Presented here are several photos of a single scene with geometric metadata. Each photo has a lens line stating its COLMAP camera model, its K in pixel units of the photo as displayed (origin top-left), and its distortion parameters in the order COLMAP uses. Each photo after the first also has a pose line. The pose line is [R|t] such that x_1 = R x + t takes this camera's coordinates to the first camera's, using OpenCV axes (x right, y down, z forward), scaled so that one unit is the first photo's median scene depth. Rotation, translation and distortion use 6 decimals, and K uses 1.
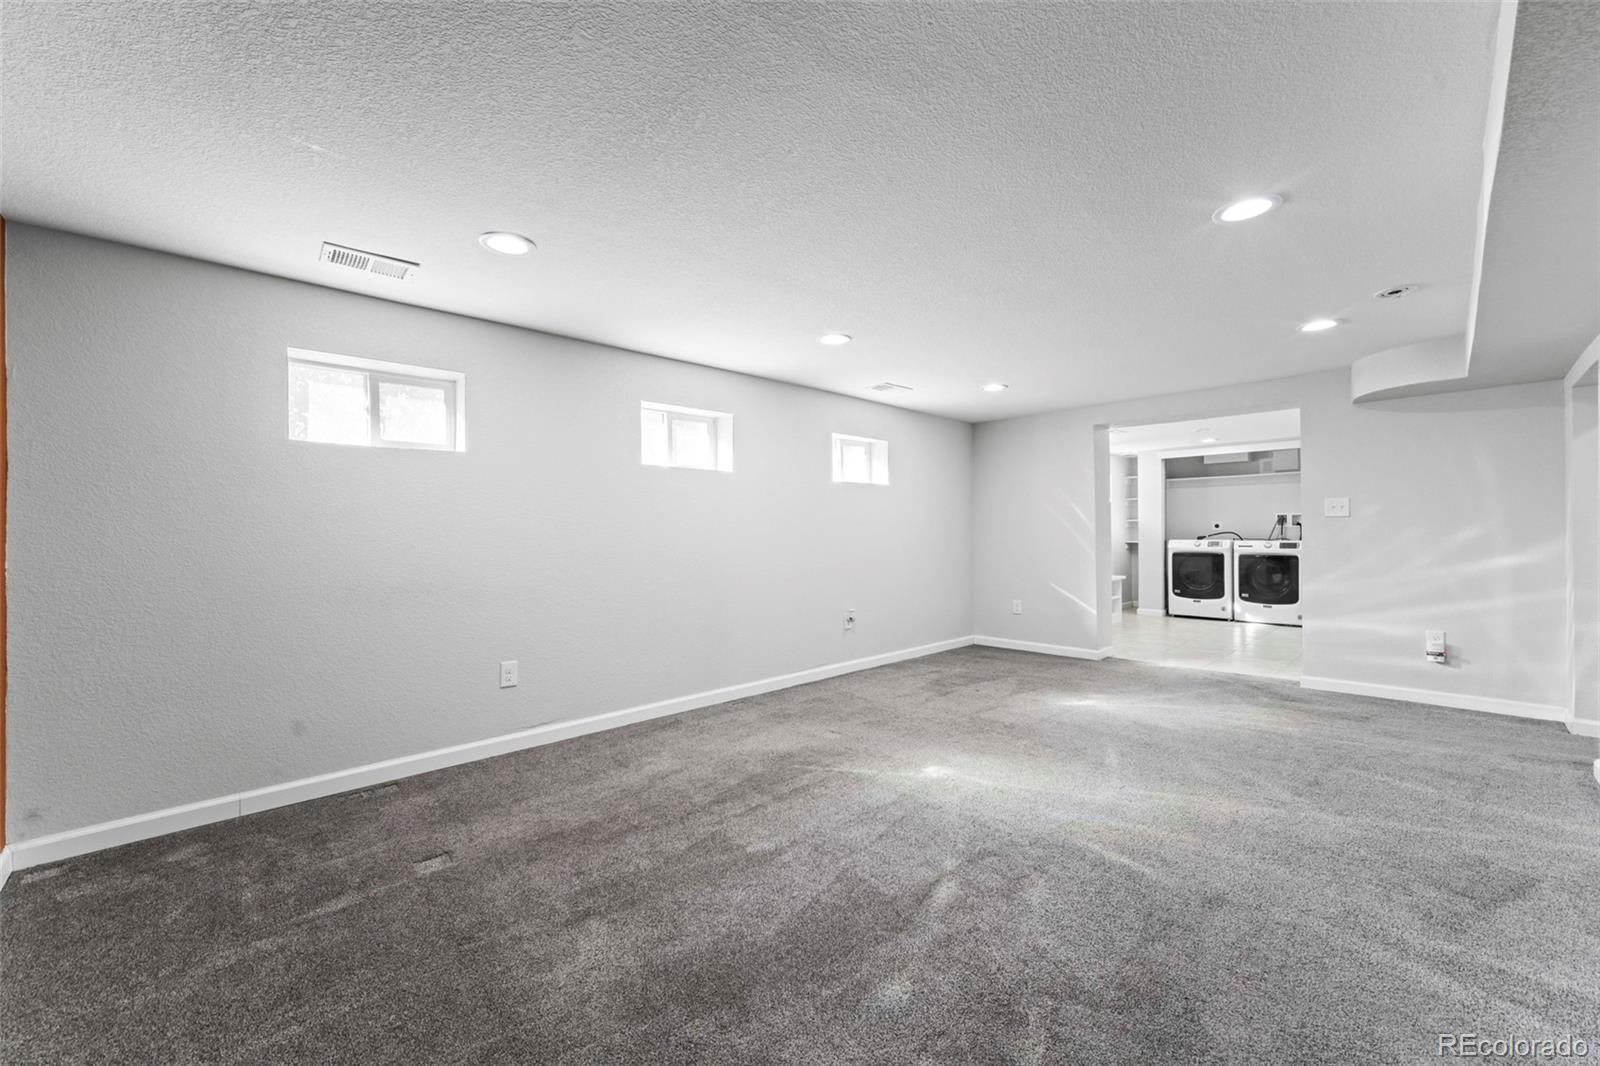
lens RADIAL K [[630.6, 0, 800.4], [0, 630.6, 532.7], [0, 0, 1]] dist [0.002182, 0.000387]
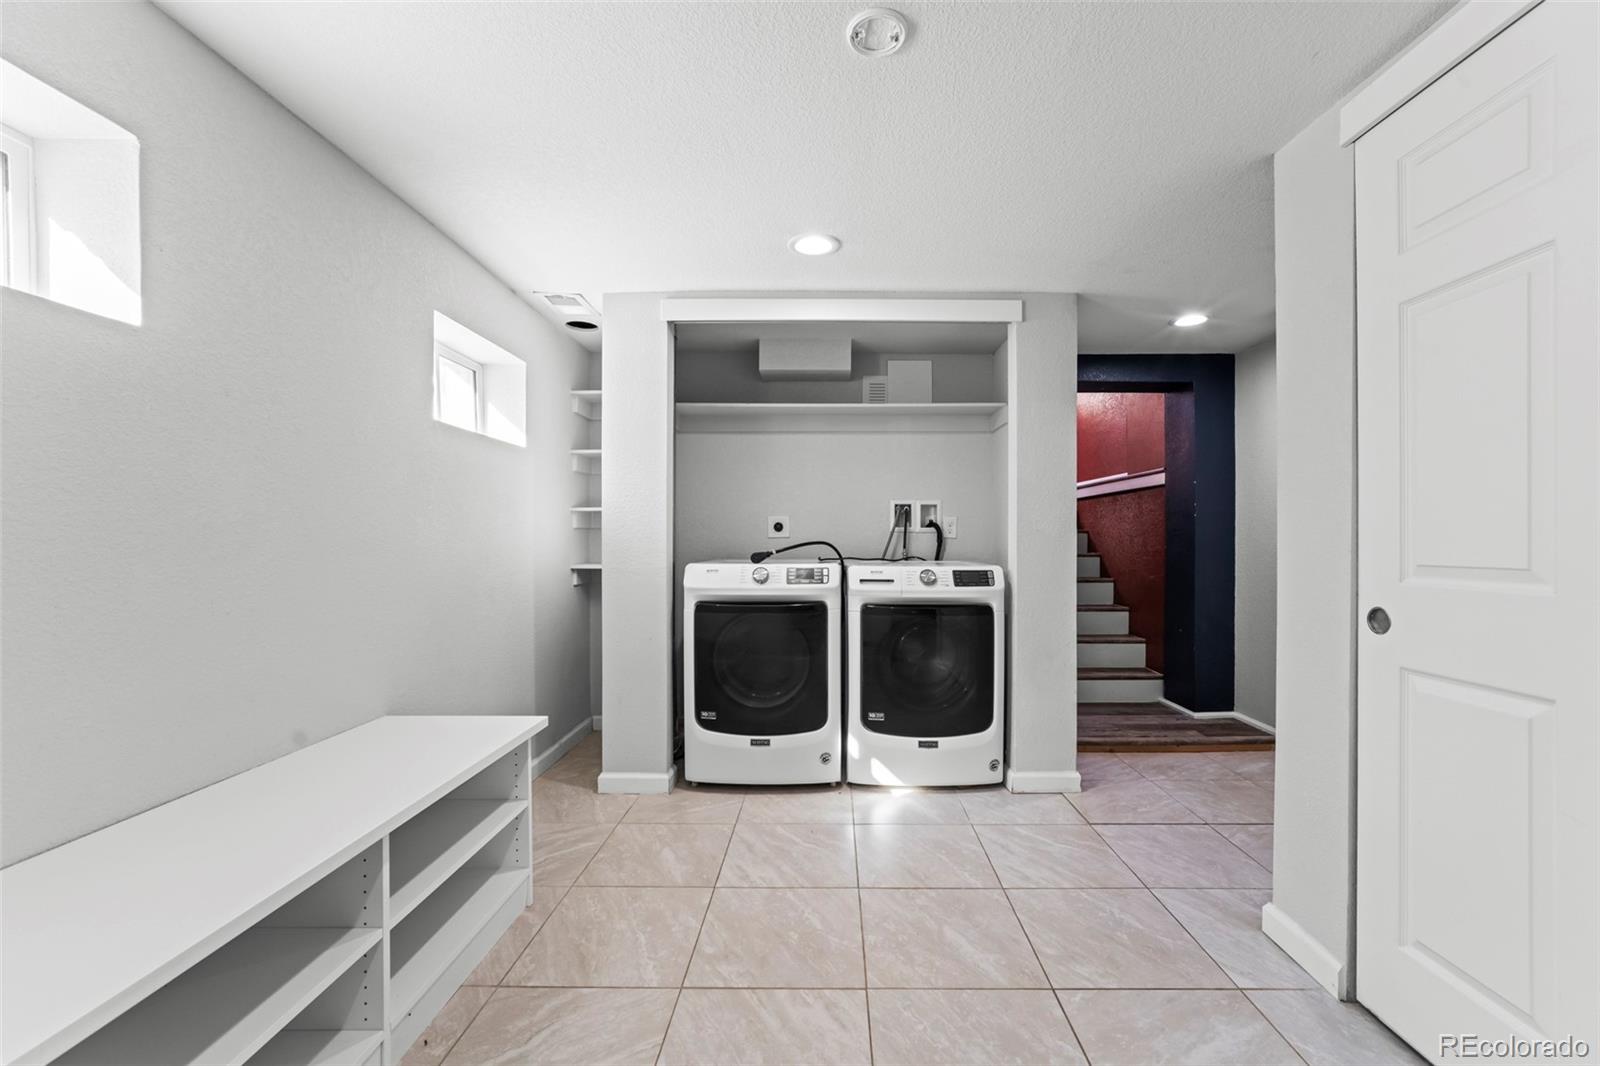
lens RADIAL K [[630.6, 0, 806.5], [0, 630.6, 544.8], [0, 0, 1]] dist [0.002182, 0.000387]
pose [[0.696448, 0.006521, 0.717578, 0.401020], [-0.004789, 0.999979, -0.004439, 0.002835], [-0.717591, -0.000345, 0.696464, 0.745801]]
